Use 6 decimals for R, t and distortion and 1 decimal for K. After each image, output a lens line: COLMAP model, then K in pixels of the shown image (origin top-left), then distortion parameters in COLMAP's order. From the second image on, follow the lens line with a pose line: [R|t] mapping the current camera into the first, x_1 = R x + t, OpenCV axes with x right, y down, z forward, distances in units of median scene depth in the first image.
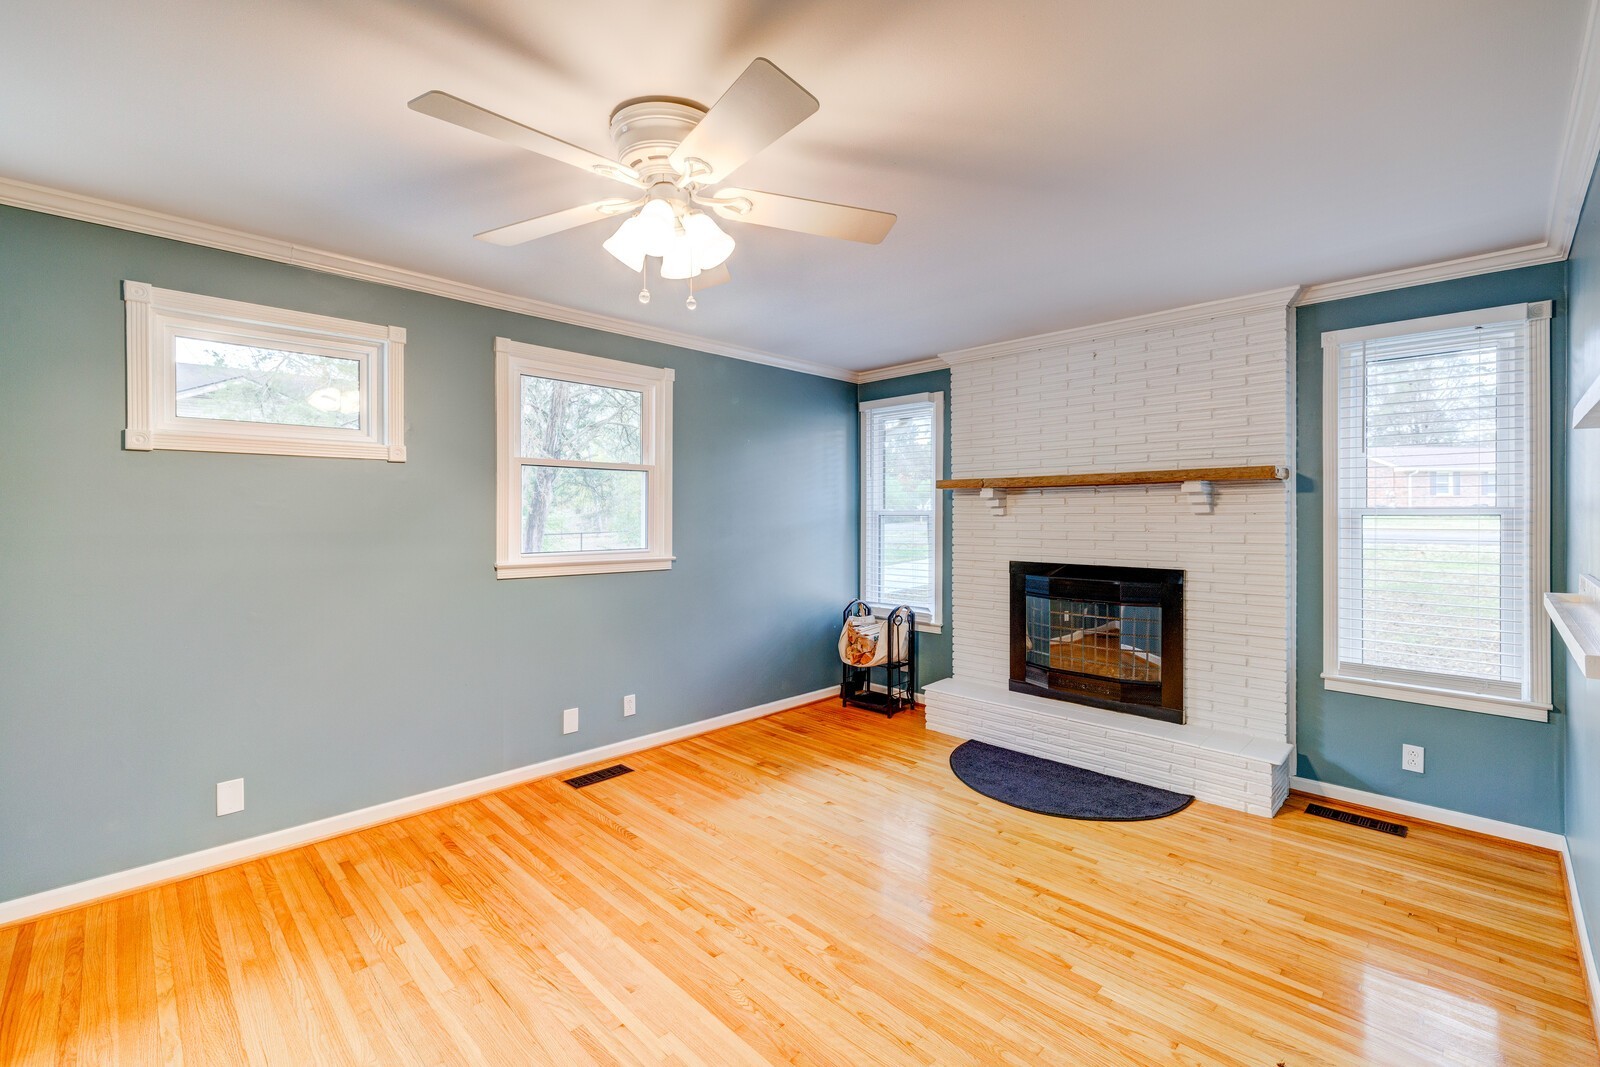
lens RADIAL K [[695.2, 0, 795.3], [0, 695.2, 522.4], [0, 0, 1]] dist [0.008578, -0.001313]
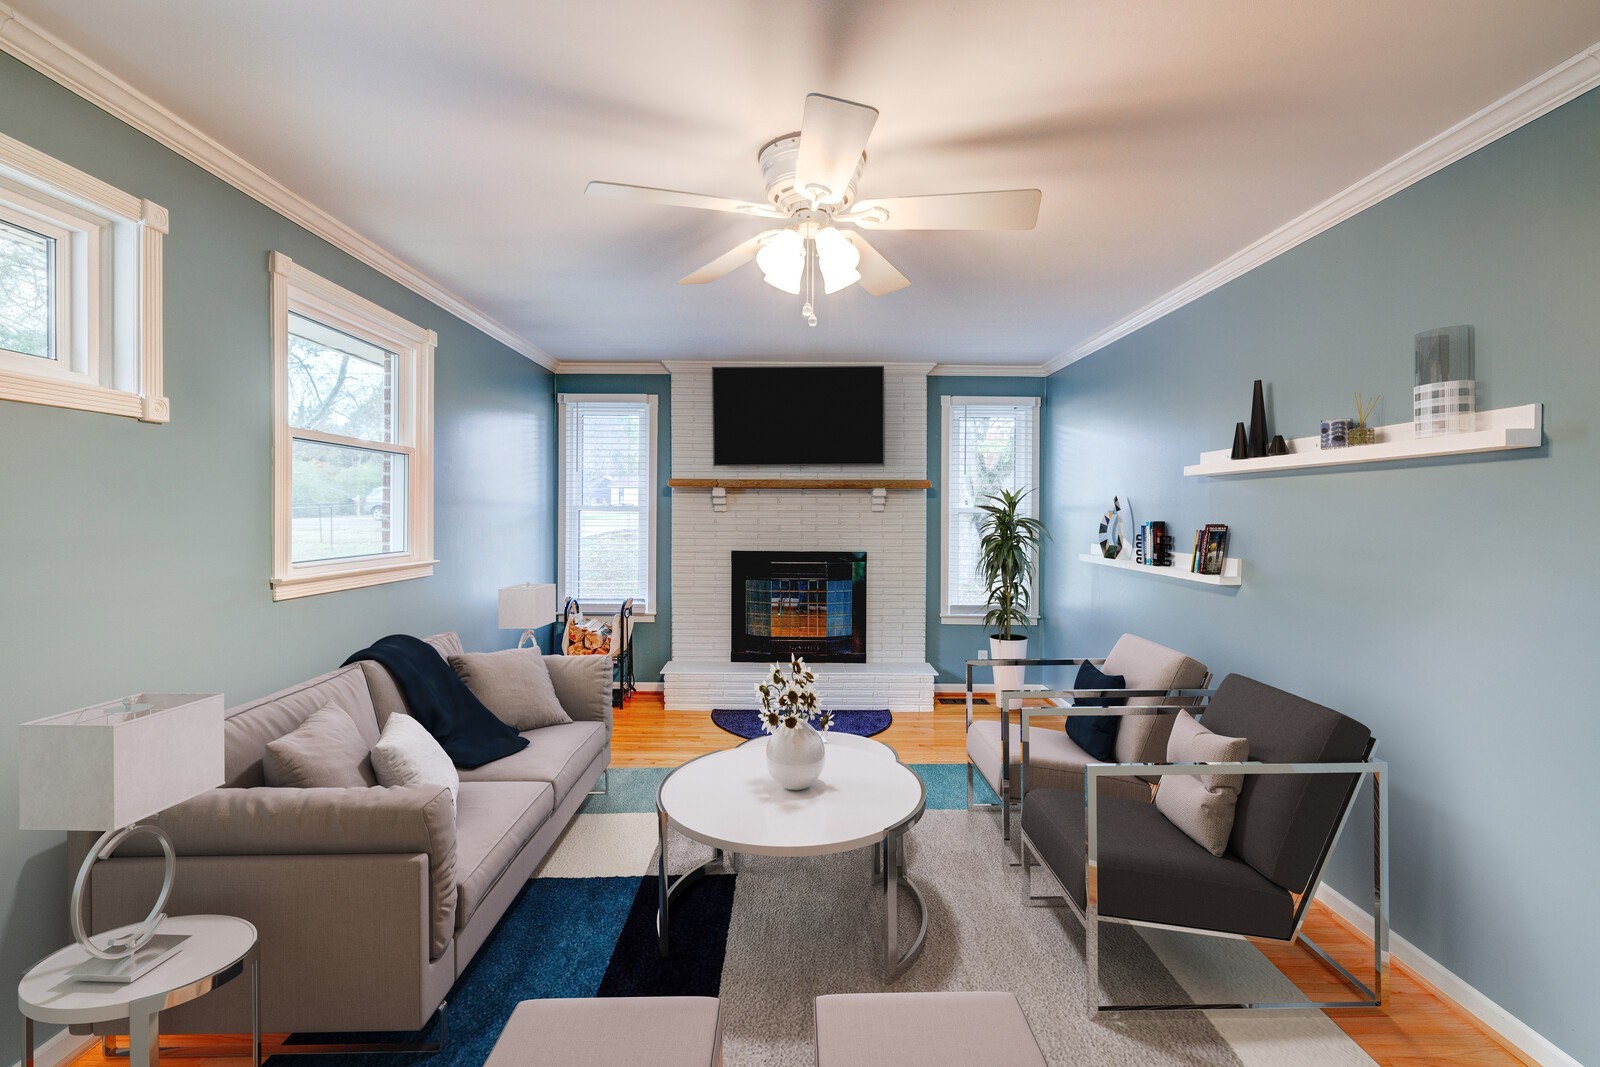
lens RADIAL K [[695.2, 0, 790.6], [0, 695.2, 524.9], [0, 0, 1]] dist [0.008578, -0.001313]
pose [[0.701553, -0.009251, 0.712557, -0.487384], [0.000595, 0.999923, 0.012396, -0.002427], [-0.712617, -0.008273, 0.701505, 0.124895]]
